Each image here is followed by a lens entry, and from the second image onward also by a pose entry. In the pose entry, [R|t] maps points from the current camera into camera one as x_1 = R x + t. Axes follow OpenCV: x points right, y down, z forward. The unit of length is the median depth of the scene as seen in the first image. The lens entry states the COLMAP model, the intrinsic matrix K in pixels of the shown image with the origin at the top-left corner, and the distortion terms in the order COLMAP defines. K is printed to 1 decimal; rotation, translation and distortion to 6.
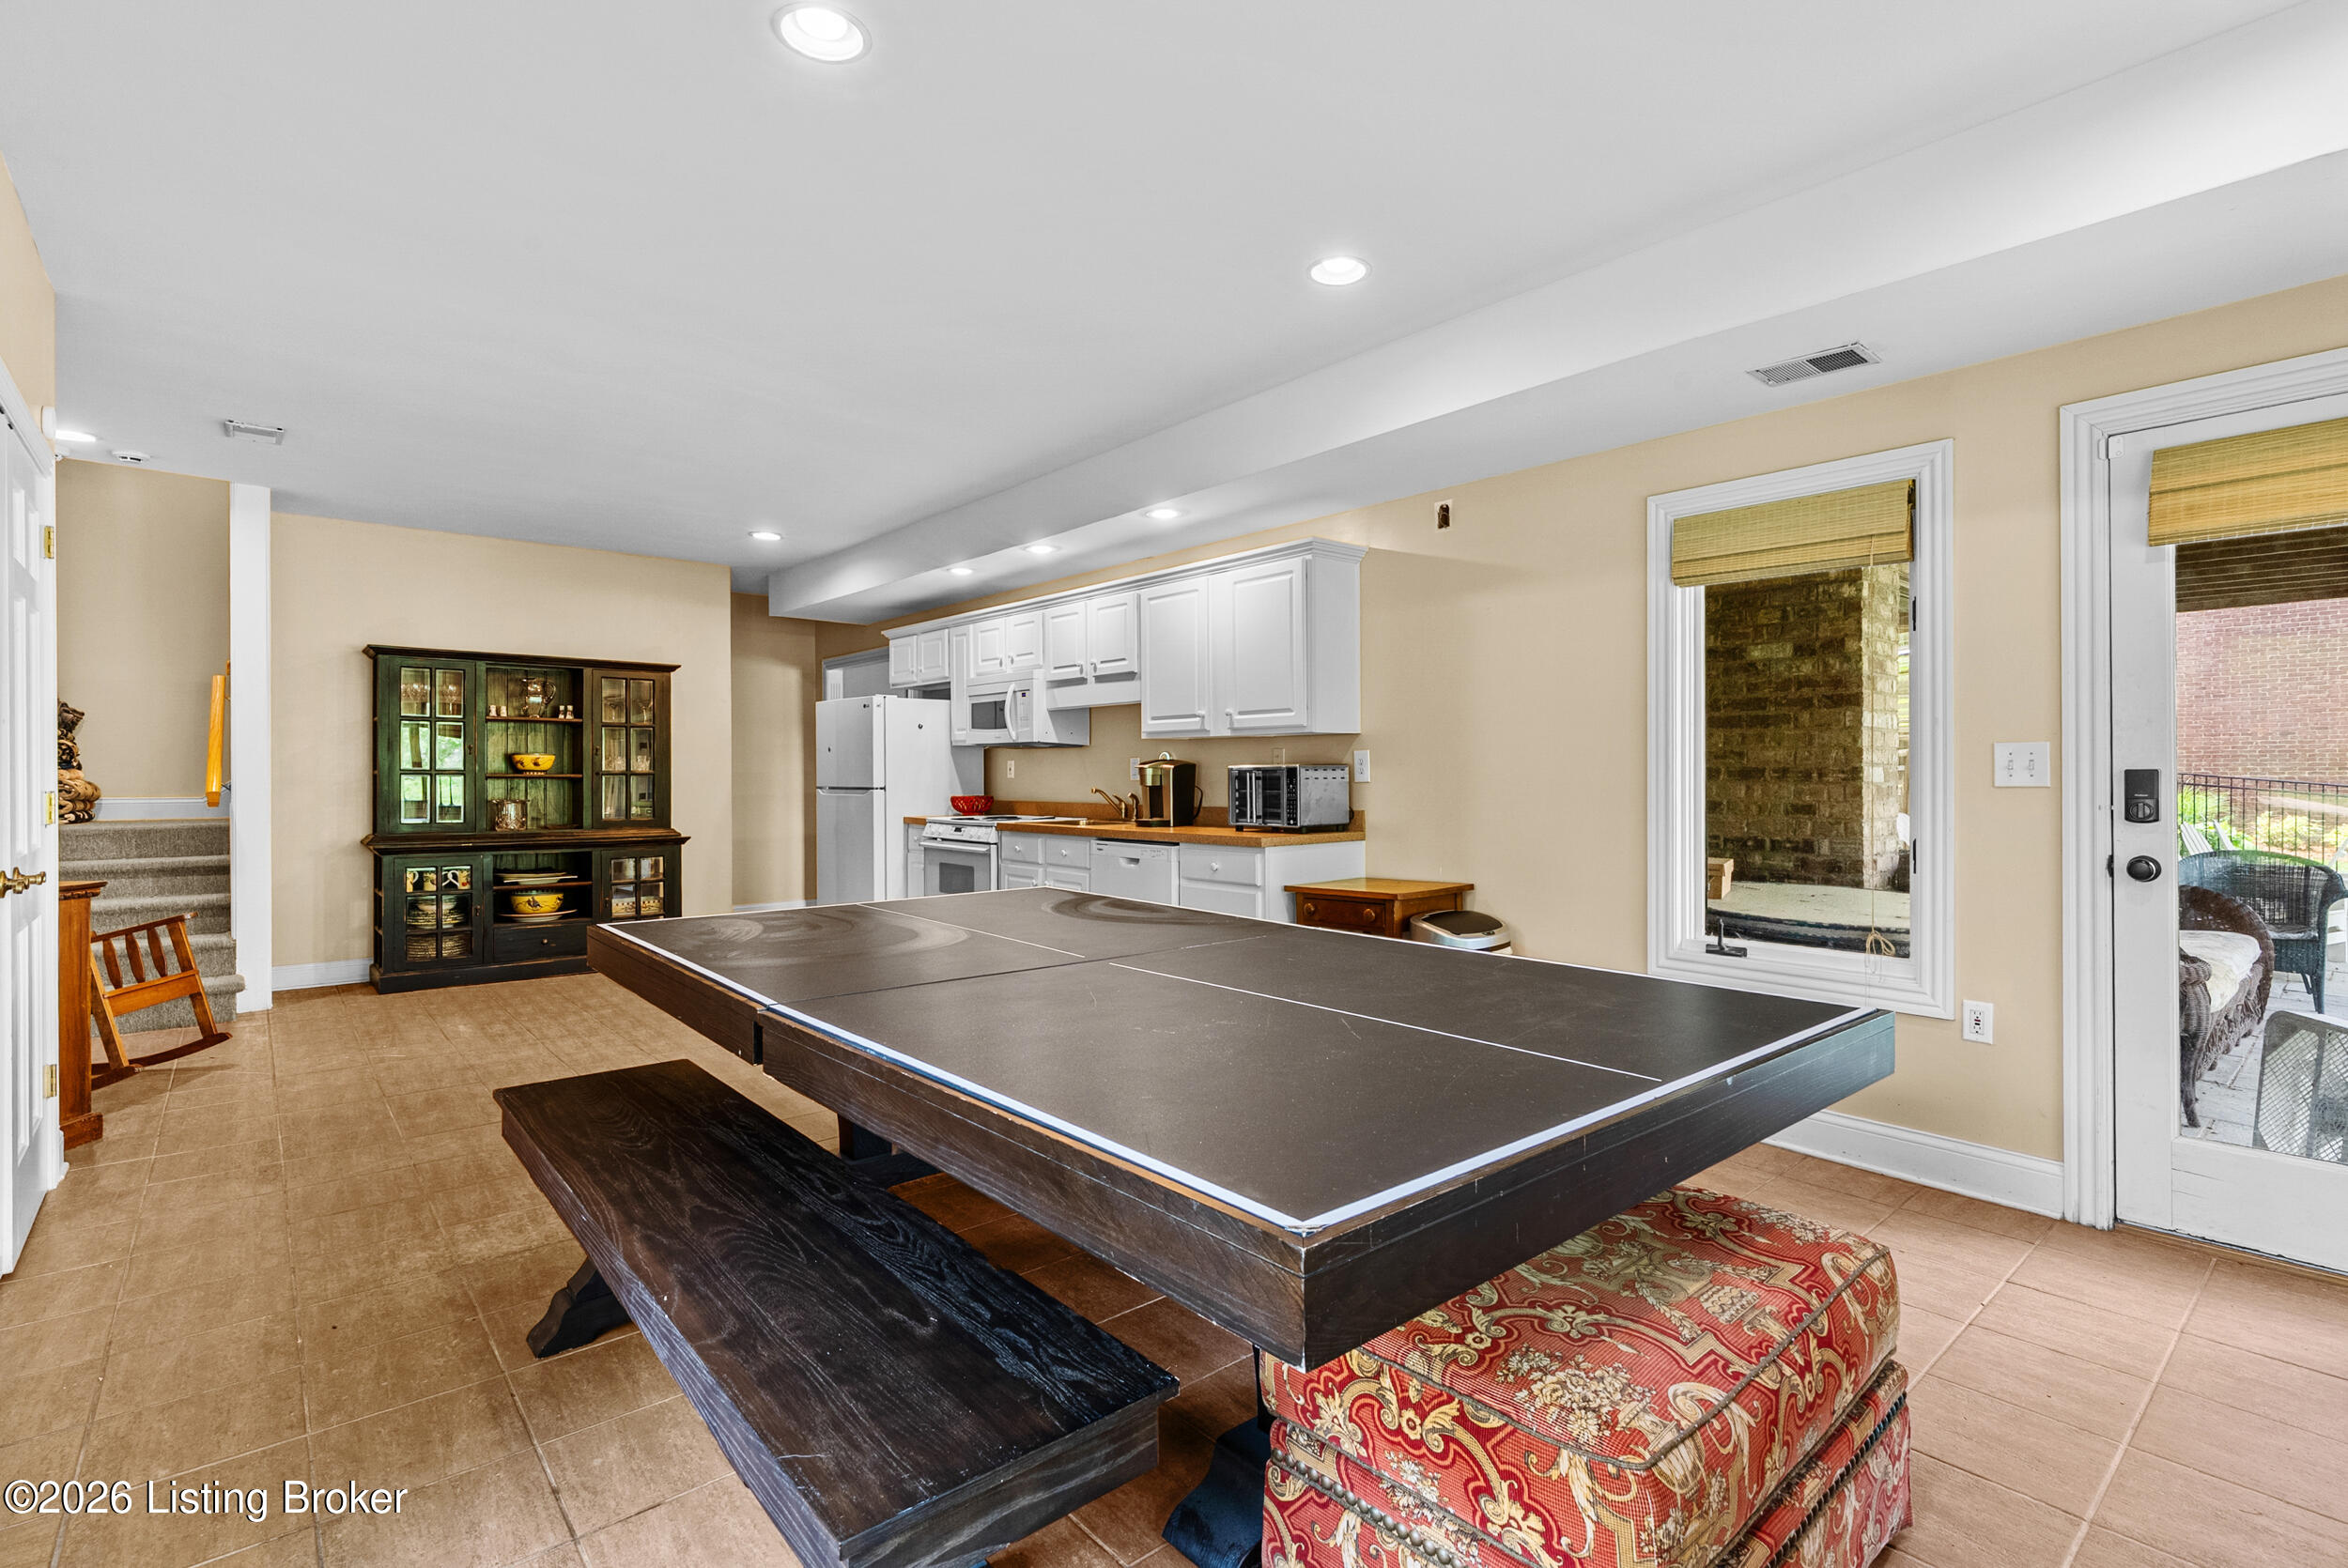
lens RADIAL K [[1067.7, 0, 1167.7], [0, 1067.7, 777.9], [0, 0, 1]] dist [-0.006515, 0.003010]
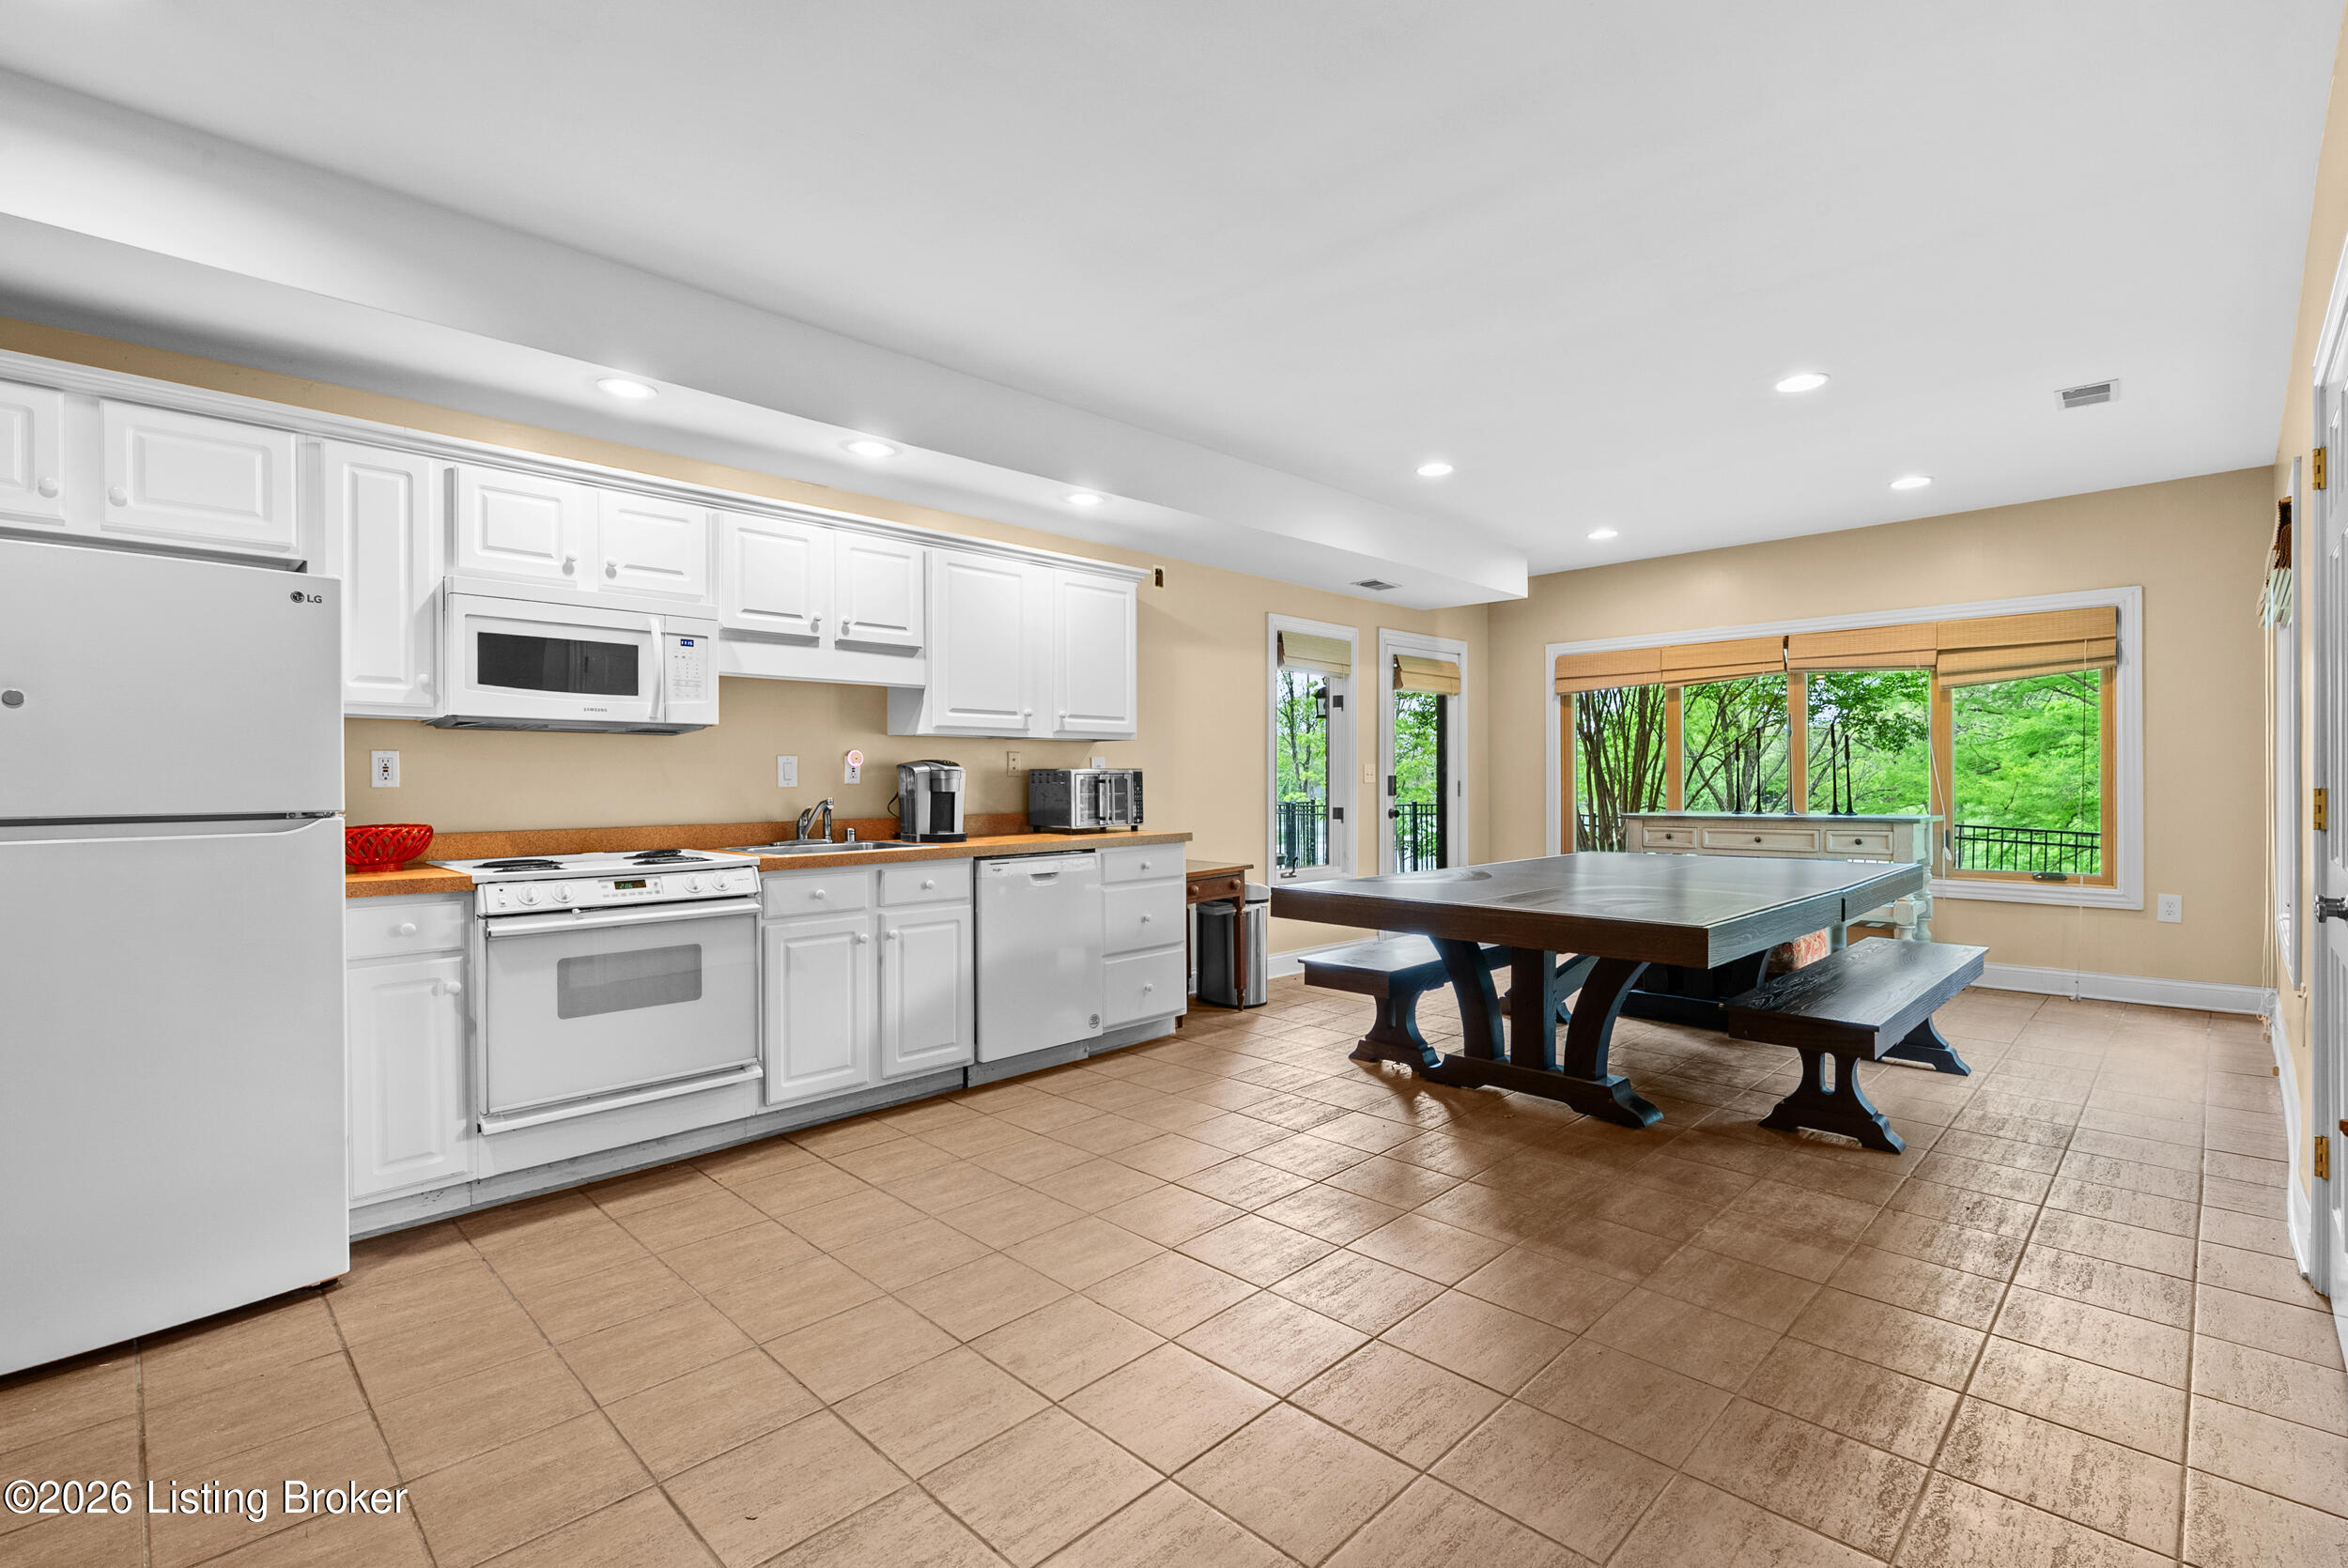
lens RADIAL K [[1067.7, 0, 1169.8], [0, 1067.7, 782.8], [0, 0, 1]] dist [-0.006515, 0.003010]
pose [[-0.071342, 0.001178, 0.997451, -0.792171], [0.010605, 0.999944, -0.000422, 0.002129], [-0.997396, 0.010548, -0.071351, 0.835948]]
